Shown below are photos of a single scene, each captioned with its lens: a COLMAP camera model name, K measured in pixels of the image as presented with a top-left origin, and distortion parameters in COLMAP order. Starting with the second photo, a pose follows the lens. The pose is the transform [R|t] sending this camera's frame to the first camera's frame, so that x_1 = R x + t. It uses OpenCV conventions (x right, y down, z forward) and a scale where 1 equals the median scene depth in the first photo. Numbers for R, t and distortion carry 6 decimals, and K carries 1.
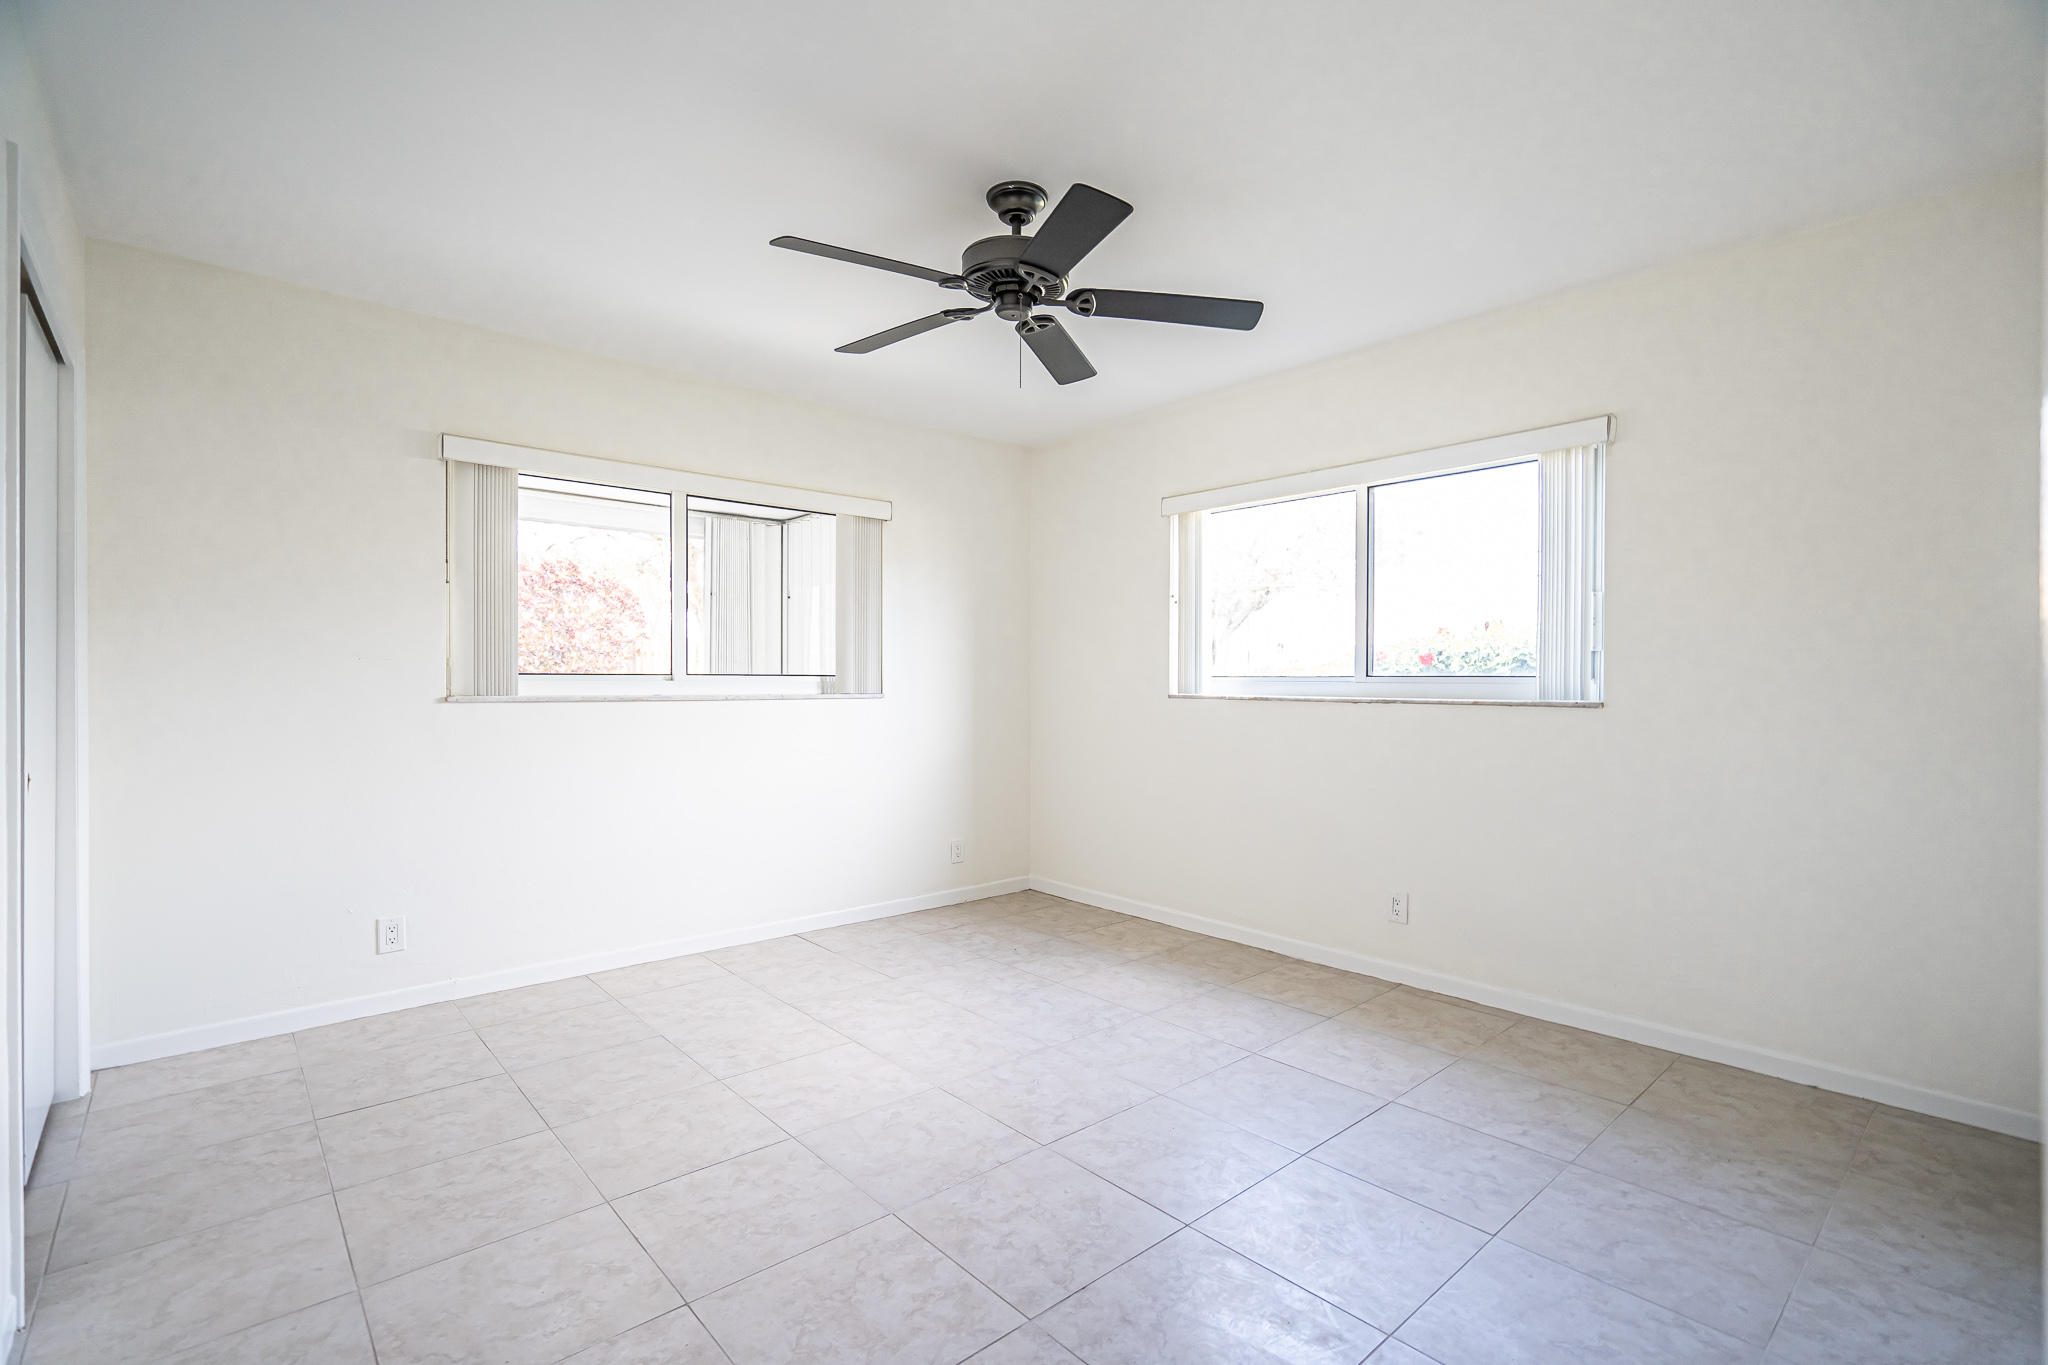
lens RADIAL K [[934.7, 0, 1031.9], [0, 934.7, 668.9], [0, 0, 1]] dist [-0.004289, 0.000507]
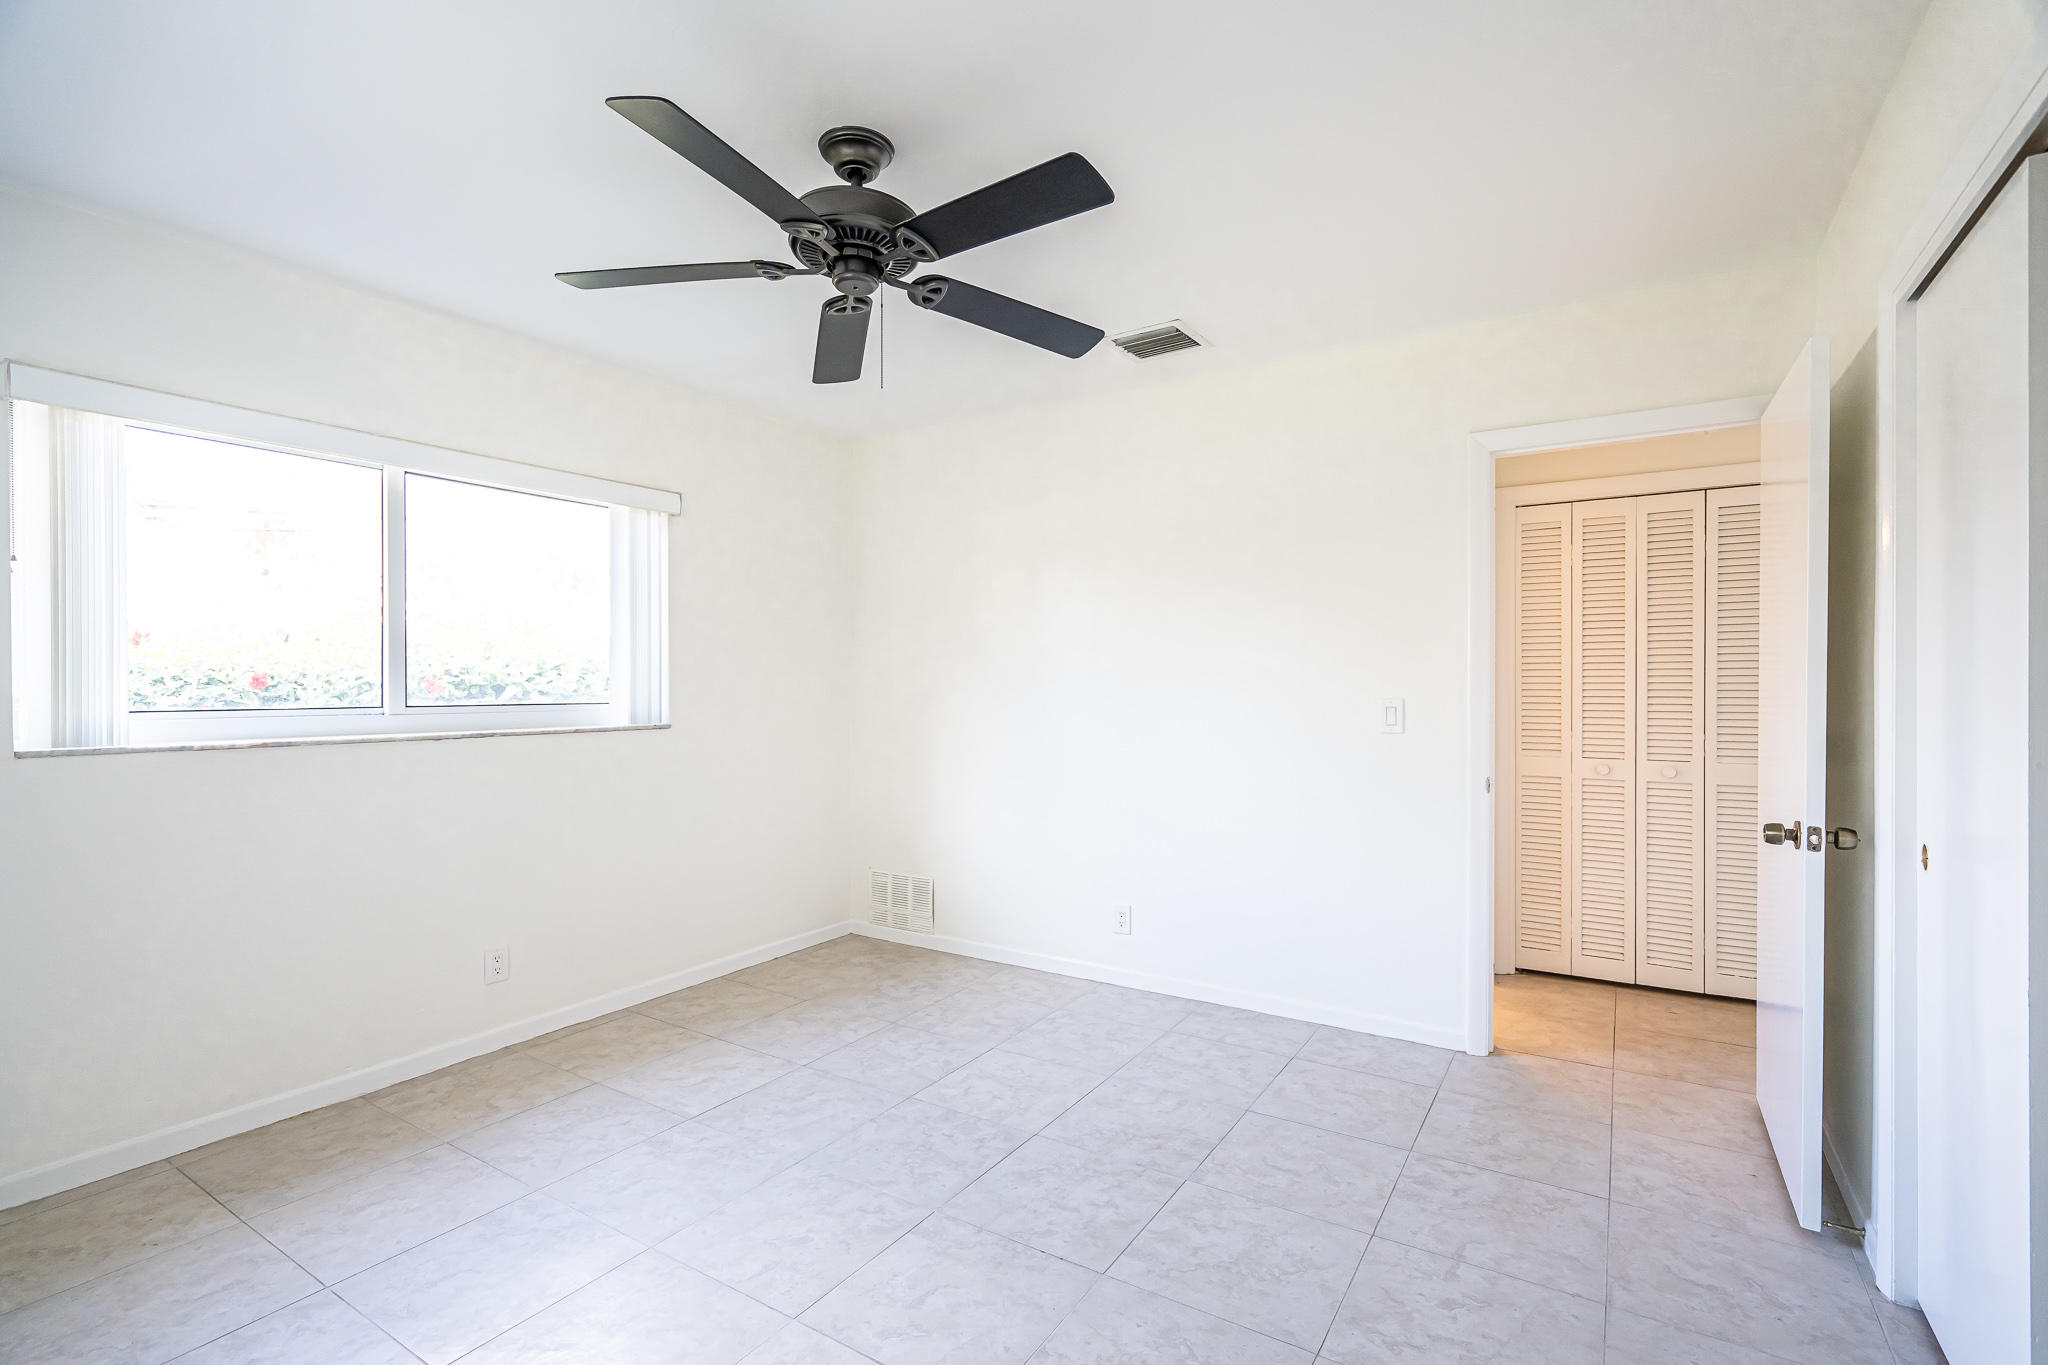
lens RADIAL K [[934.7, 0, 1021.6], [0, 934.7, 686.6], [0, 0, 1]] dist [-0.004289, 0.000507]
pose [[-0.269027, -0.004692, 0.963121, -0.763098], [-0.012269, 0.999924, 0.001444, -0.022752], [-0.963055, -0.011429, -0.269064, 0.969517]]
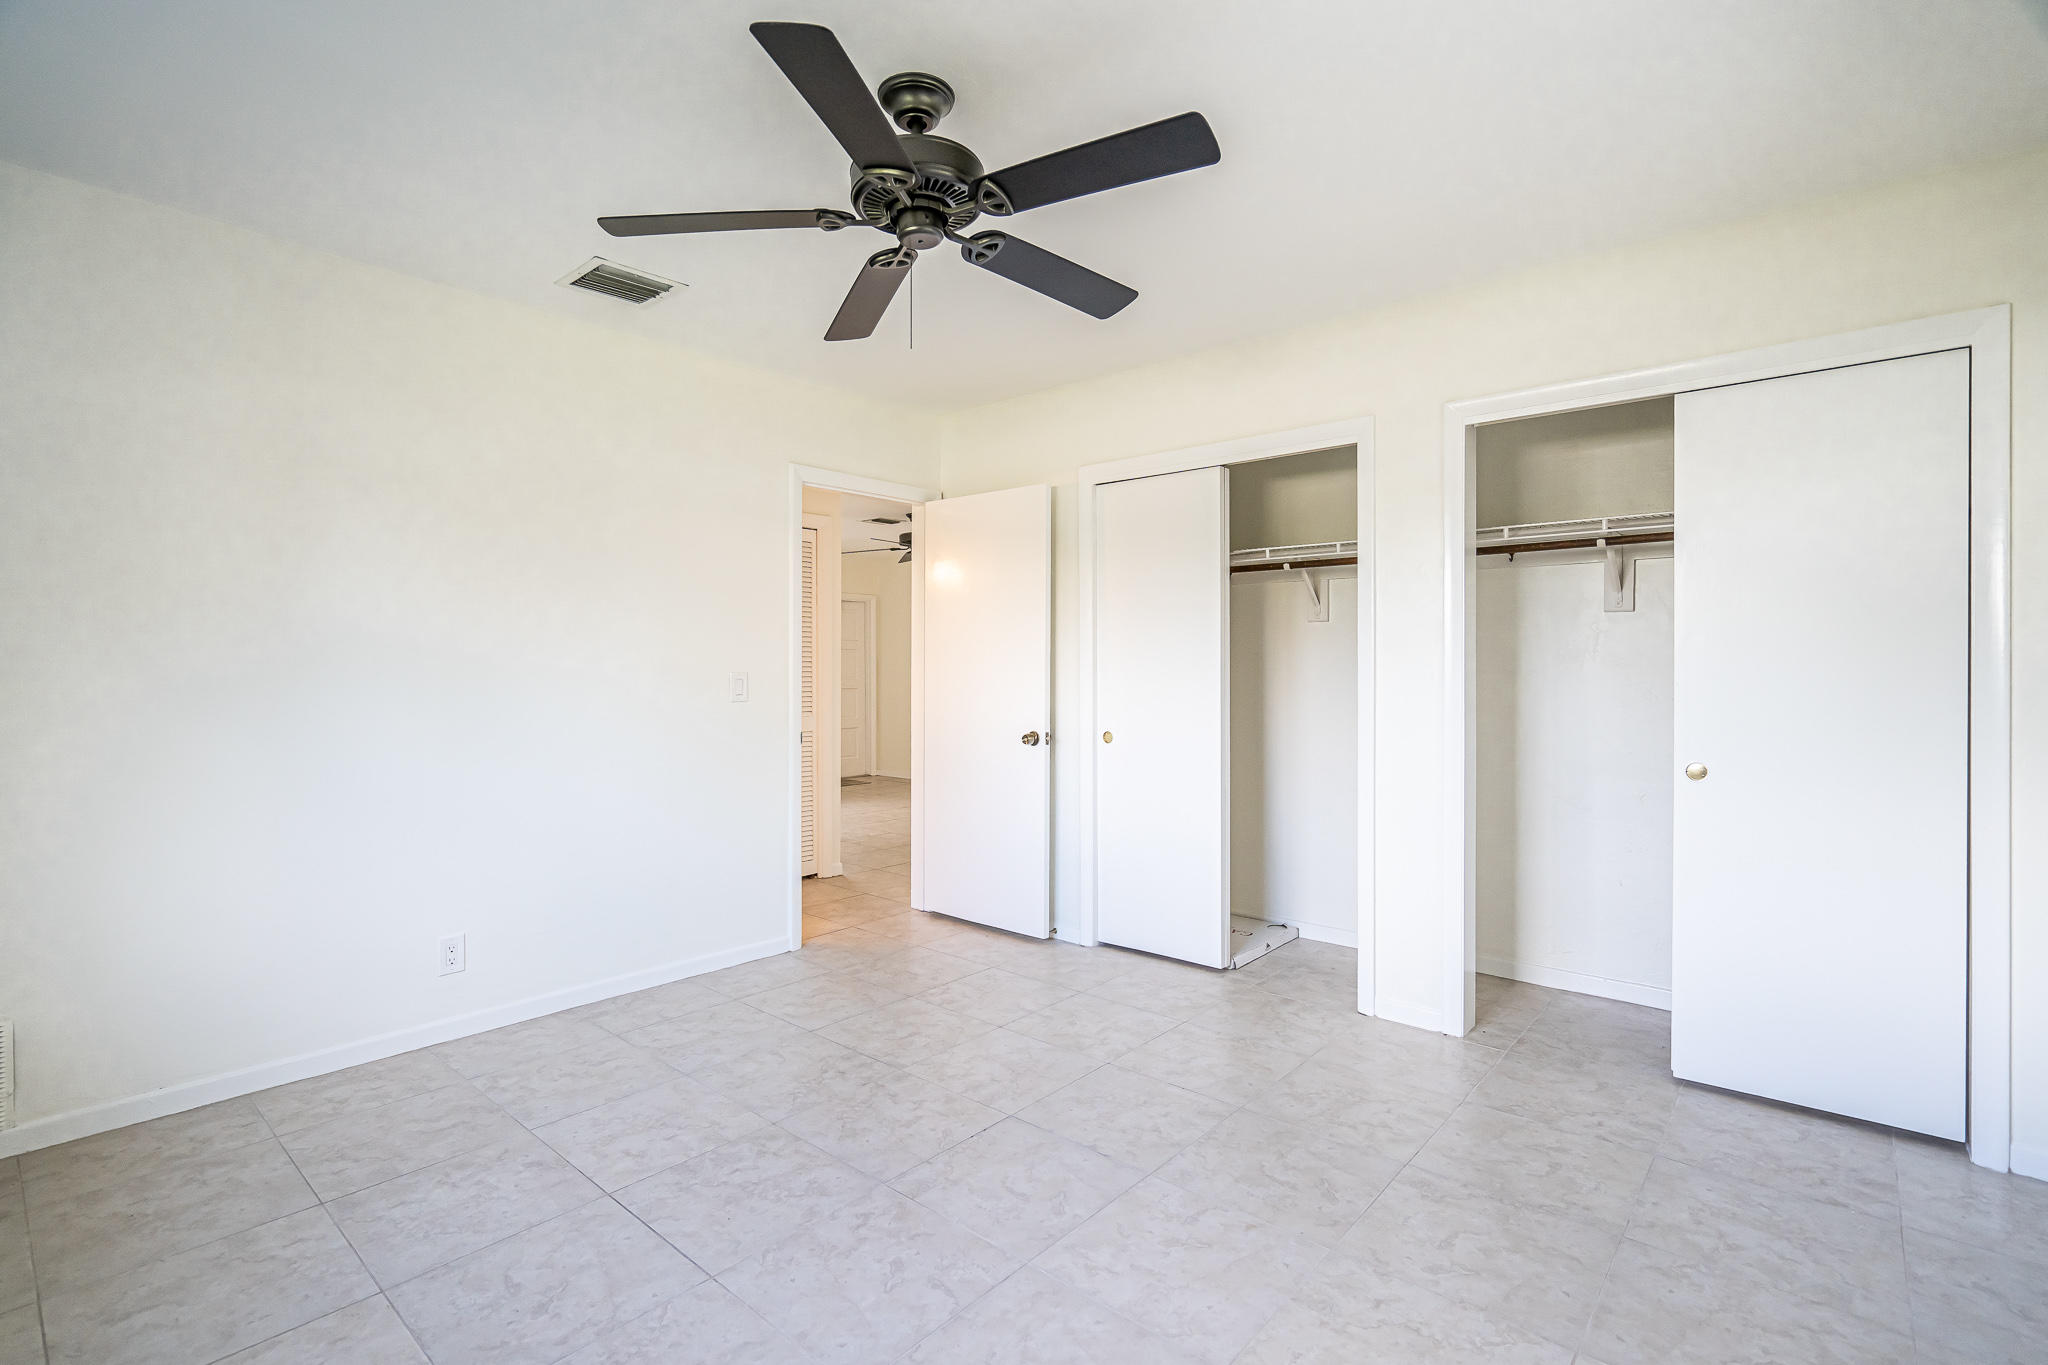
lens RADIAL K [[934.7, 0, 1022.8], [0, 934.7, 688.1], [0, 0, 1]] dist [-0.004289, 0.000507]
pose [[-0.992413, -0.000637, -0.122948, -0.008252], [-0.001115, 0.999992, 0.003818, 0.002641], [0.122944, 0.003926, -0.992406, 1.610679]]
